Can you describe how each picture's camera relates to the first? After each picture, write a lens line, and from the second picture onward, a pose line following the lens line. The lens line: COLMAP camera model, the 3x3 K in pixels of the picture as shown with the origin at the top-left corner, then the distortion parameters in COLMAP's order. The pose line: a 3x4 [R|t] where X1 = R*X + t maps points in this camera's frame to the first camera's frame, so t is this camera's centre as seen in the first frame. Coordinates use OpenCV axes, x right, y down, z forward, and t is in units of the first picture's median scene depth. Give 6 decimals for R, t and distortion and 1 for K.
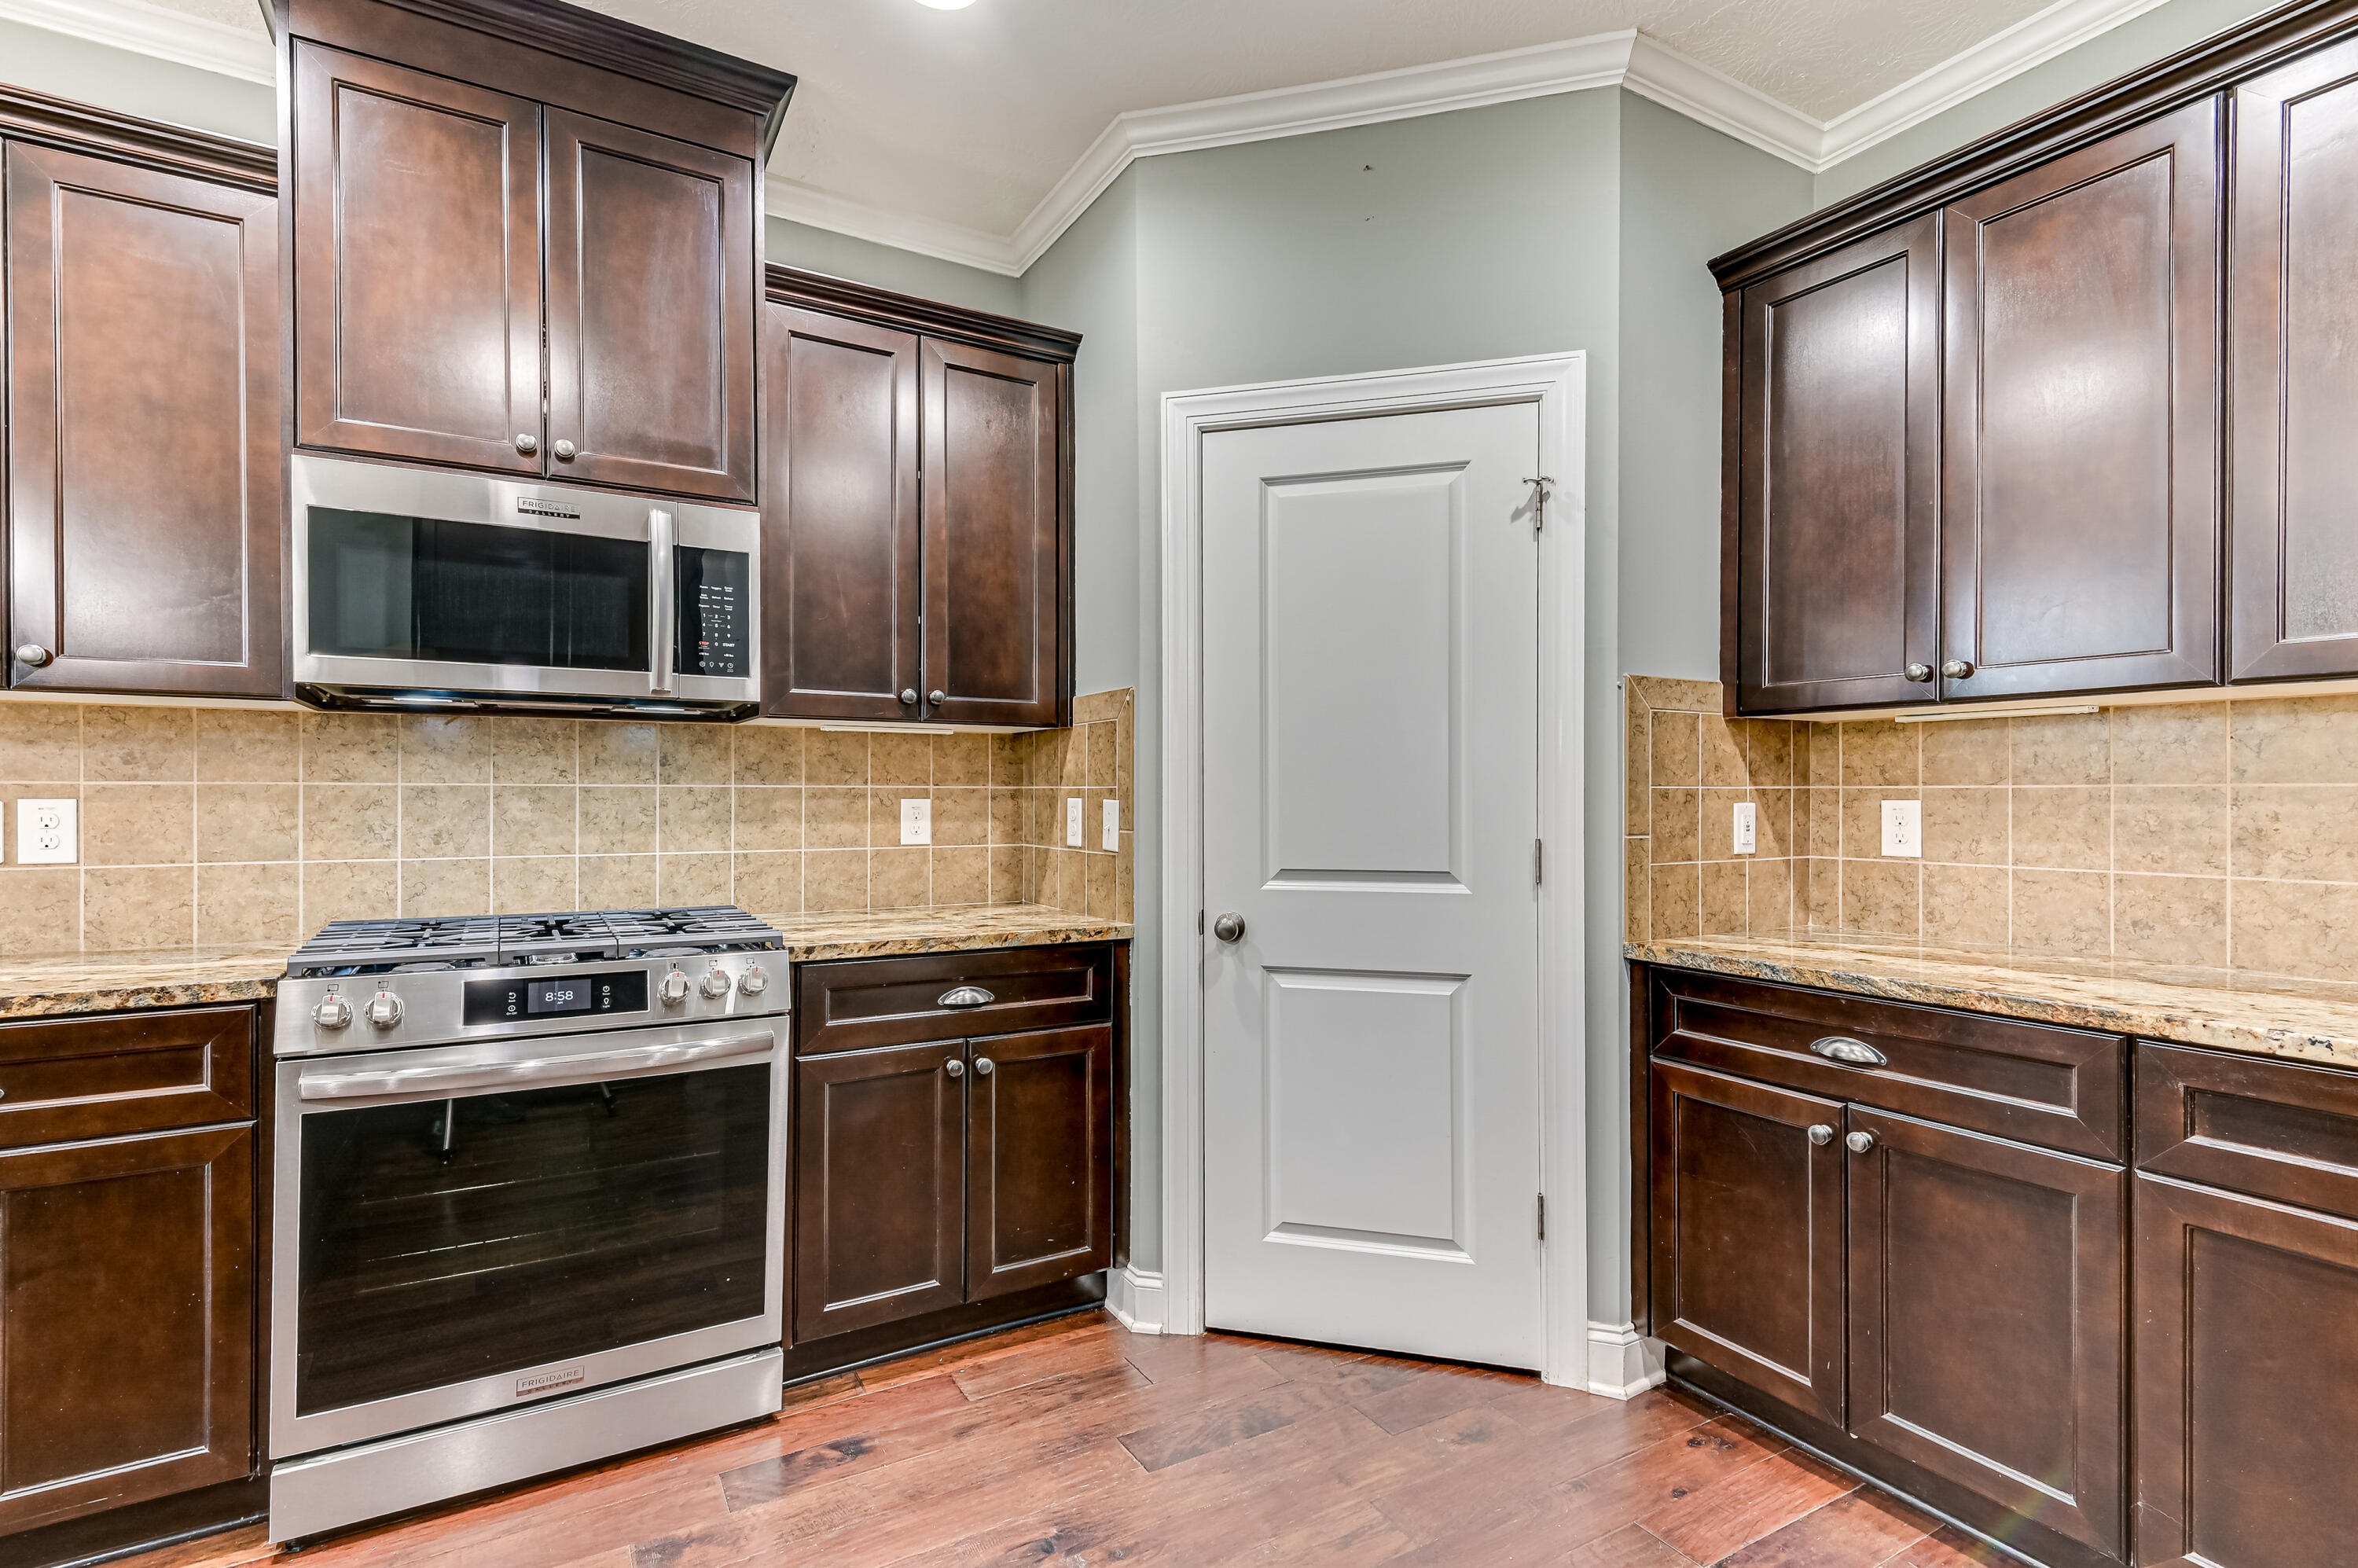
lens RADIAL K [[1085.2, 0, 1141.7], [0, 1085.2, 793.2], [0, 0, 1]] dist [0.040235, -0.019042]
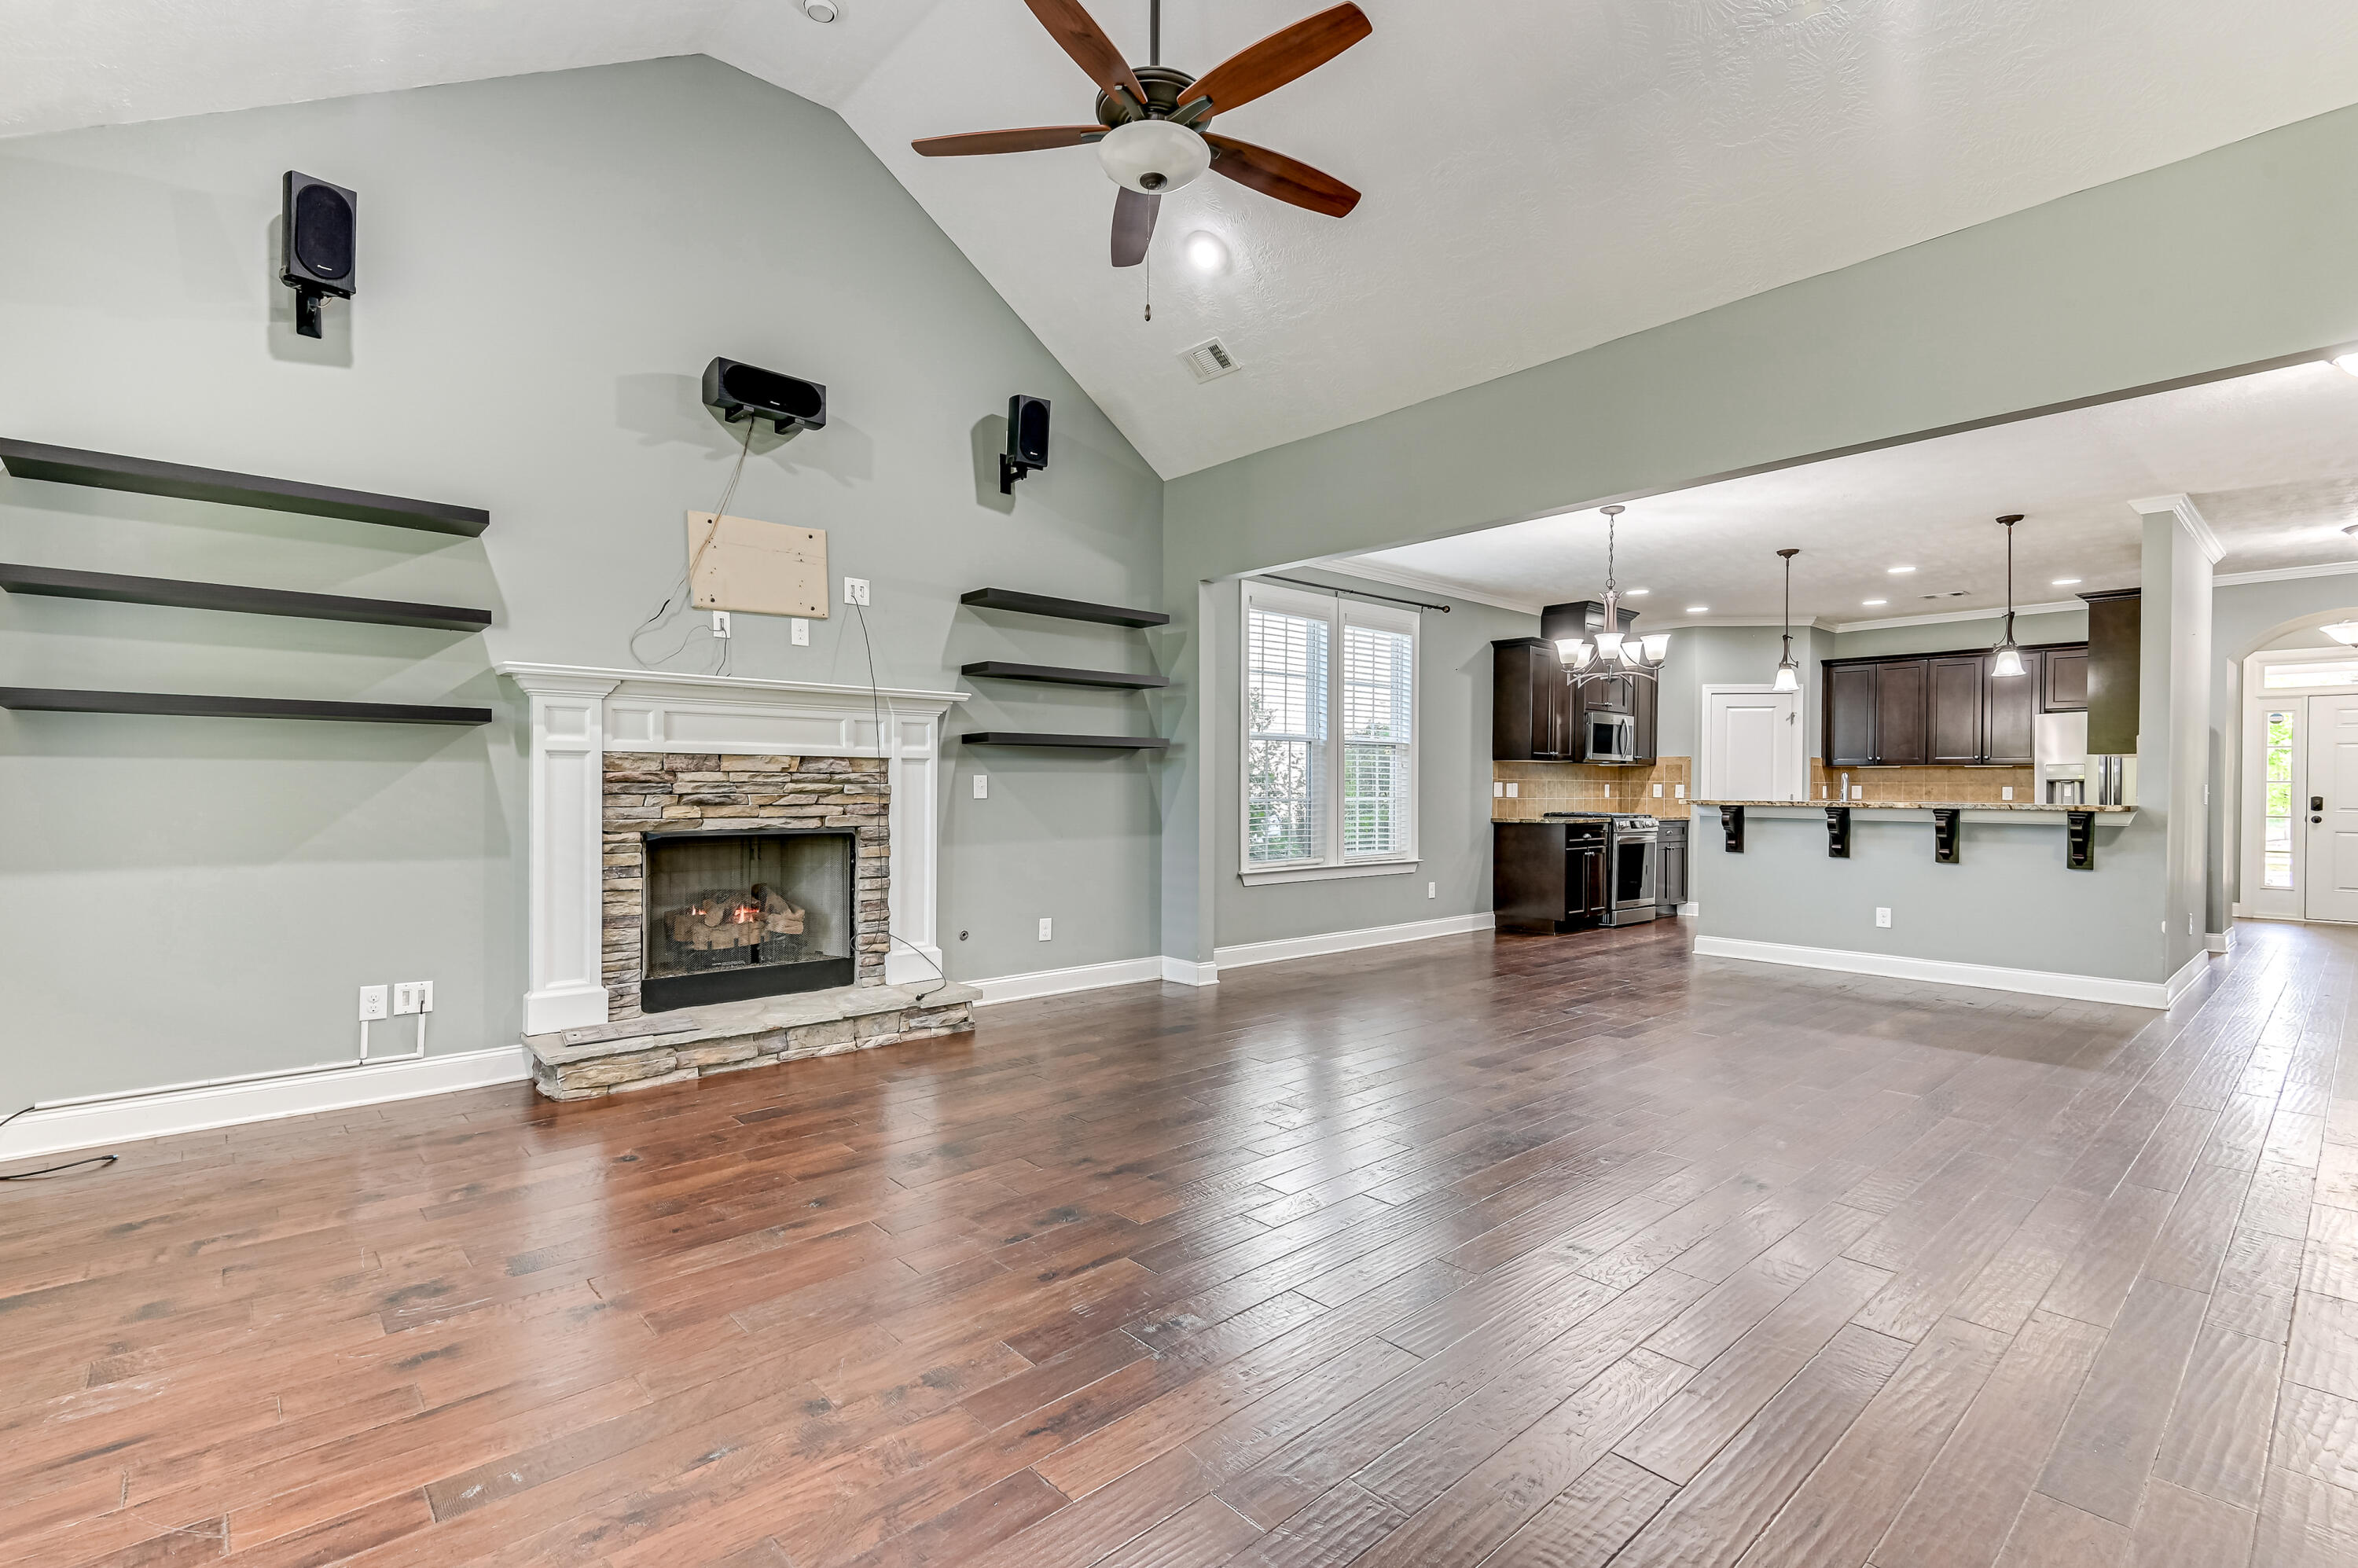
lens RADIAL K [[1052.8, 0, 1181.2], [0, 1052.8, 795.0], [0, 0, 1]] dist [0.029851, -0.000247]
pose [[0.973243, 0.003715, 0.229748, -2.986318], [-0.006004, 0.999939, 0.009265, 0.020329], [-0.229700, -0.010397, 0.973206, -2.578753]]
